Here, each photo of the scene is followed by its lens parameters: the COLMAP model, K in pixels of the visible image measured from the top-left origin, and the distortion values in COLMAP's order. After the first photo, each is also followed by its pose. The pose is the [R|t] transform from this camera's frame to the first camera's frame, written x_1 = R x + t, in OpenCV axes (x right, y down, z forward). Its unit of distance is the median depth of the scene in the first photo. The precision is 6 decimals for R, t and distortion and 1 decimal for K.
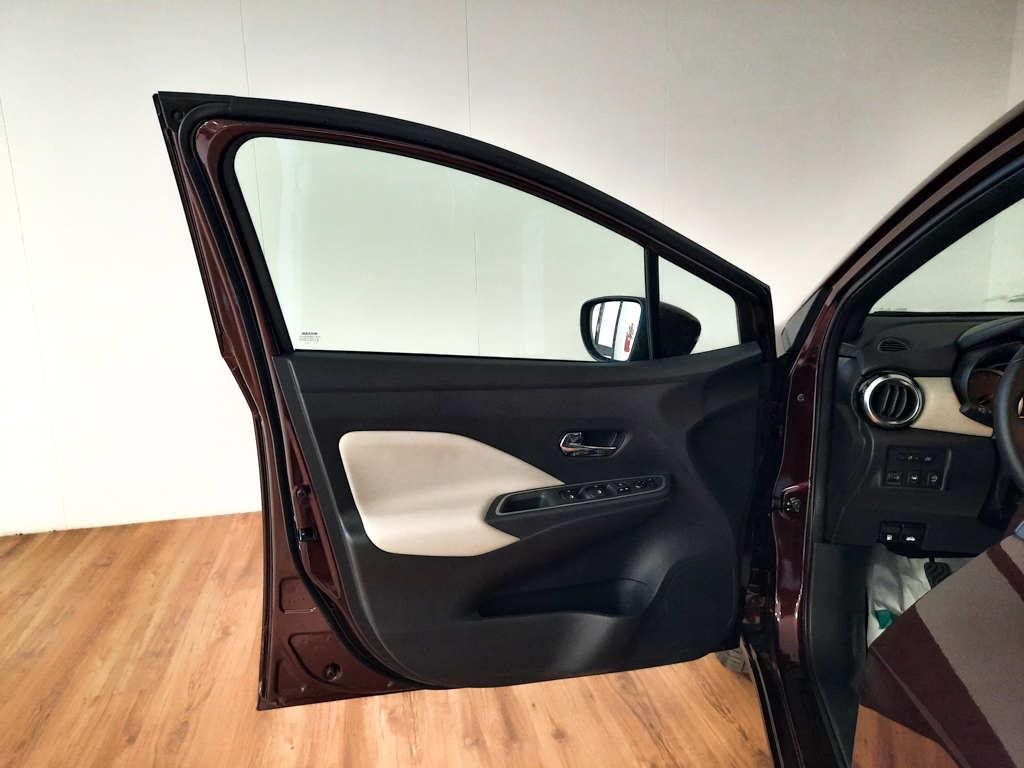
lens RADIAL K [[766.7, 0, 510.0], [0, 766.7, 381.1], [0, 0, 1]] dist [0.045339, -0.046043]
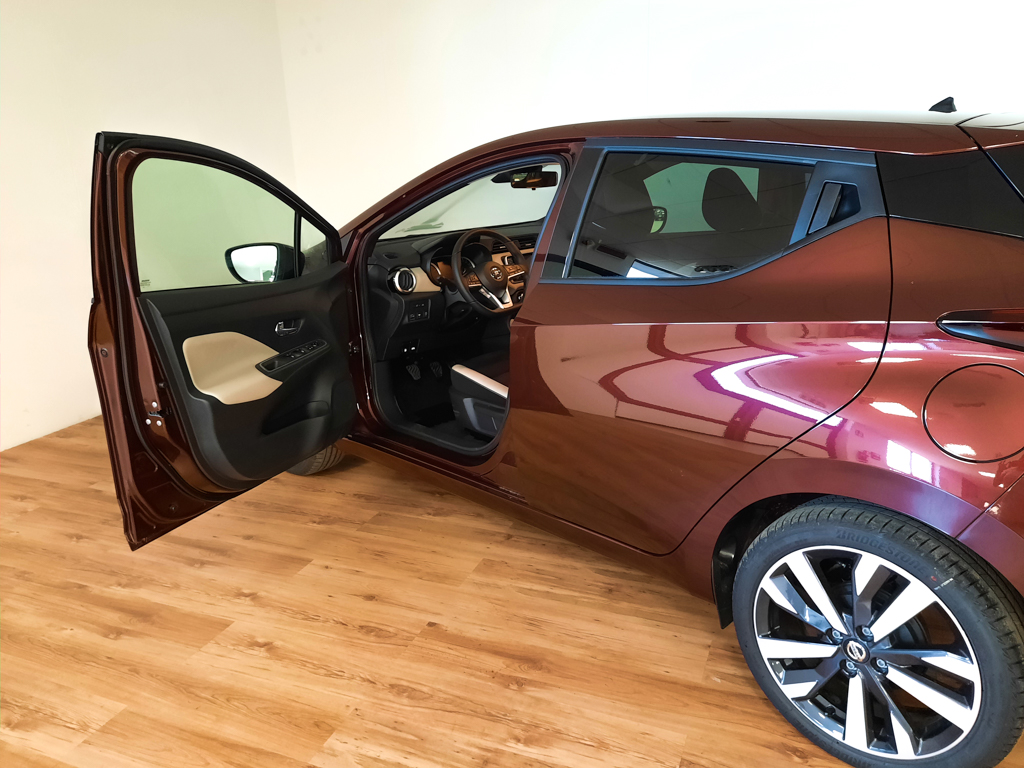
lens RADIAL K [[766.7, 0, 511.6], [0, 766.7, 384.9], [0, 0, 1]] dist [0.045339, -0.046043]
pose [[0.571868, -0.229650, 0.787545, -1.055973], [0.180132, 0.971740, 0.152560, 0.034248], [-0.800324, 0.054618, 0.597074, -0.471700]]
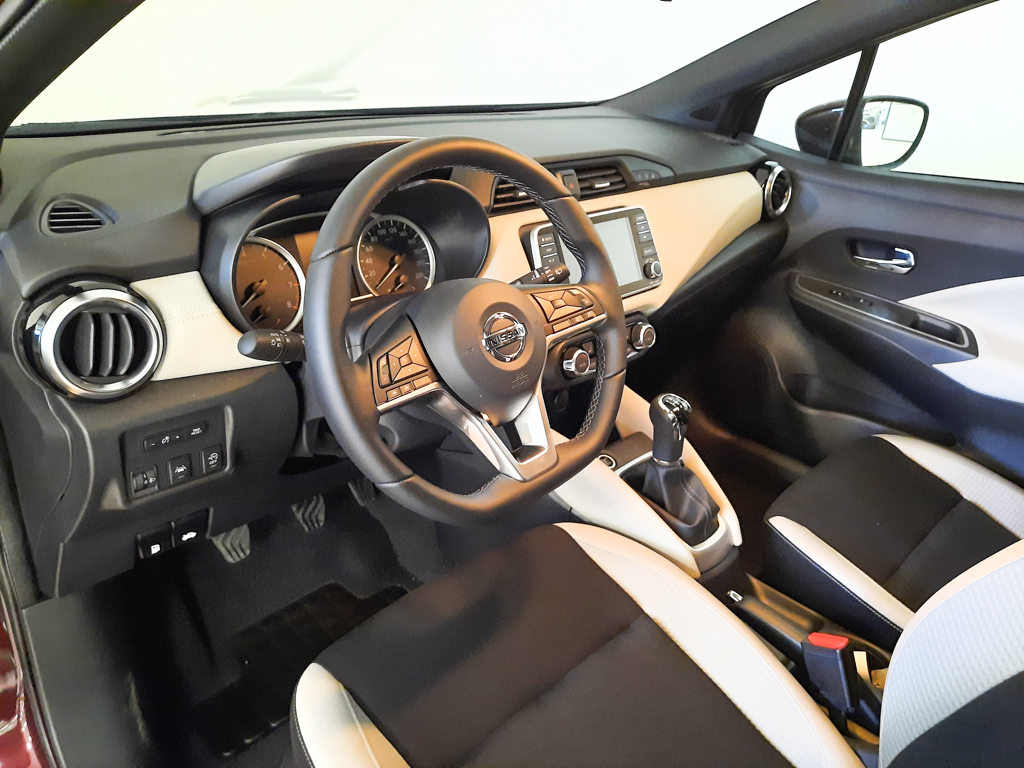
lens RADIAL K [[766.7, 0, 512.8], [0, 766.7, 390.3], [0, 0, 1]] dist [0.045339, -0.046043]
pose [[0.573559, -0.307389, 0.759304, 0.262686], [0.084519, 0.944184, 0.318391, -0.078793], [-0.814792, -0.118441, 0.567526, 0.509676]]
